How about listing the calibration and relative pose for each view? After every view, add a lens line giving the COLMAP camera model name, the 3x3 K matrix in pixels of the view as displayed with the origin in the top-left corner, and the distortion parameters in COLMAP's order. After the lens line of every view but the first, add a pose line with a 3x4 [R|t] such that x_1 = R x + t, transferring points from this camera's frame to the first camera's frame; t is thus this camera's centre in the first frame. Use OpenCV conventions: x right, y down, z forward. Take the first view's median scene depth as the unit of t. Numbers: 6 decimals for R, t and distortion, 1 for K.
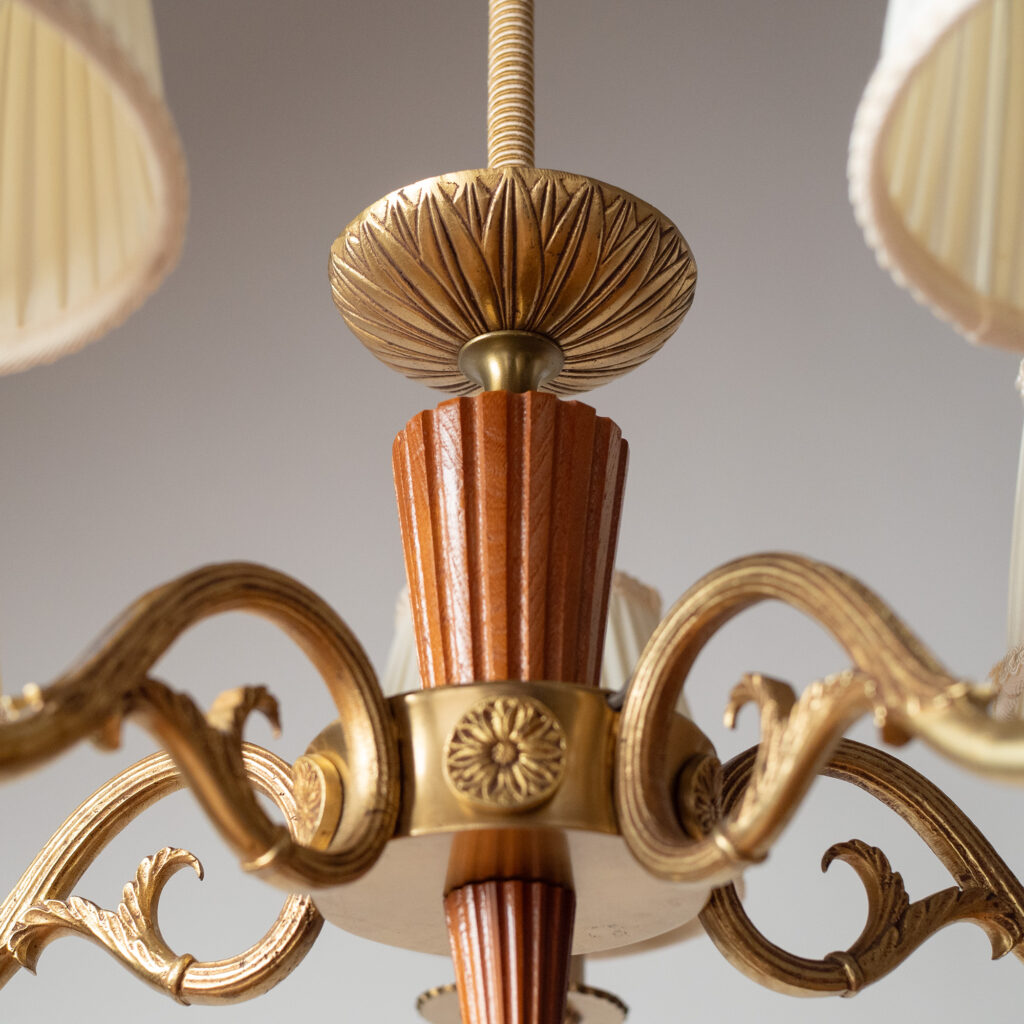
lens RADIAL K [[2028.4, 0, 487.6], [0, 2028.4, 523.8], [0, 0, 1]] dist [-0.064755, -0.241356]
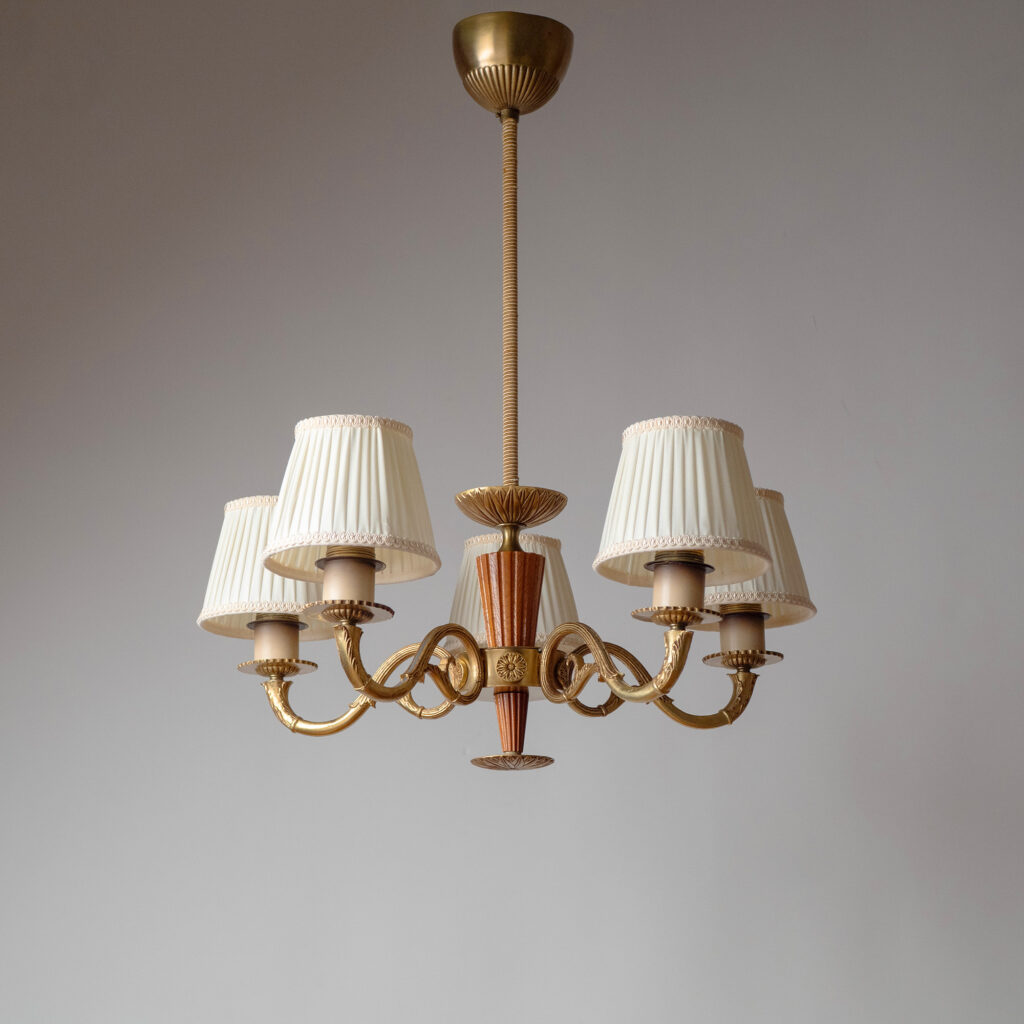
lens RADIAL K [[1711.3, 0, 513.9], [0, 1711.3, 609.1], [0, 0, 1]] dist [-0.037228, -0.041771]
pose [[0.999382, -0.002792, 0.035037, -0.090984], [-0.007944, 0.953103, 0.302542, -0.886929], [-0.034238, -0.302633, 0.952492, -1.889012]]
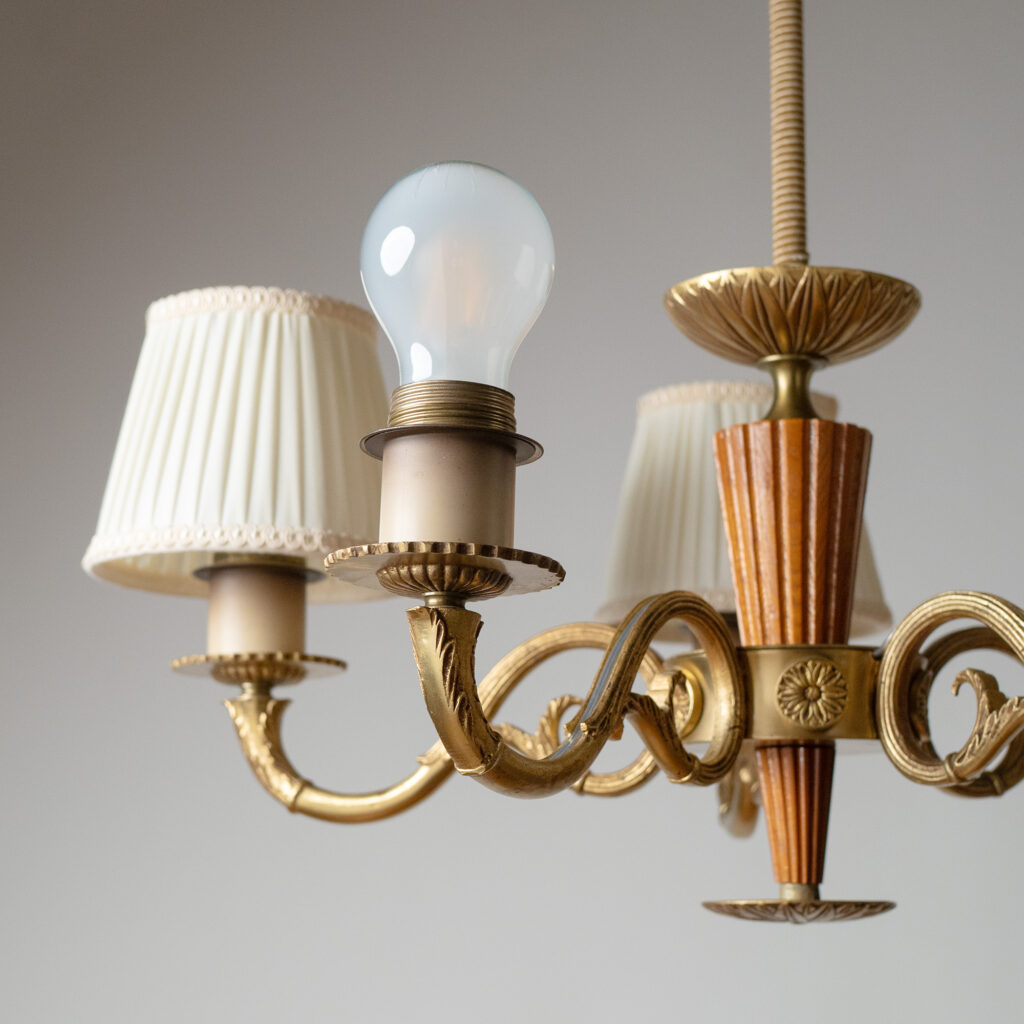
lens RADIAL K [[2028.4, 0, 487.6], [0, 2028.4, 523.8], [0, 0, 1]] dist [-0.064755, -0.241356]
pose [[0.999875, 0.011563, 0.010780, -0.246036], [-0.014397, 0.947703, 0.318828, -0.481182], [-0.006530, -0.318943, 0.947751, -0.460826]]
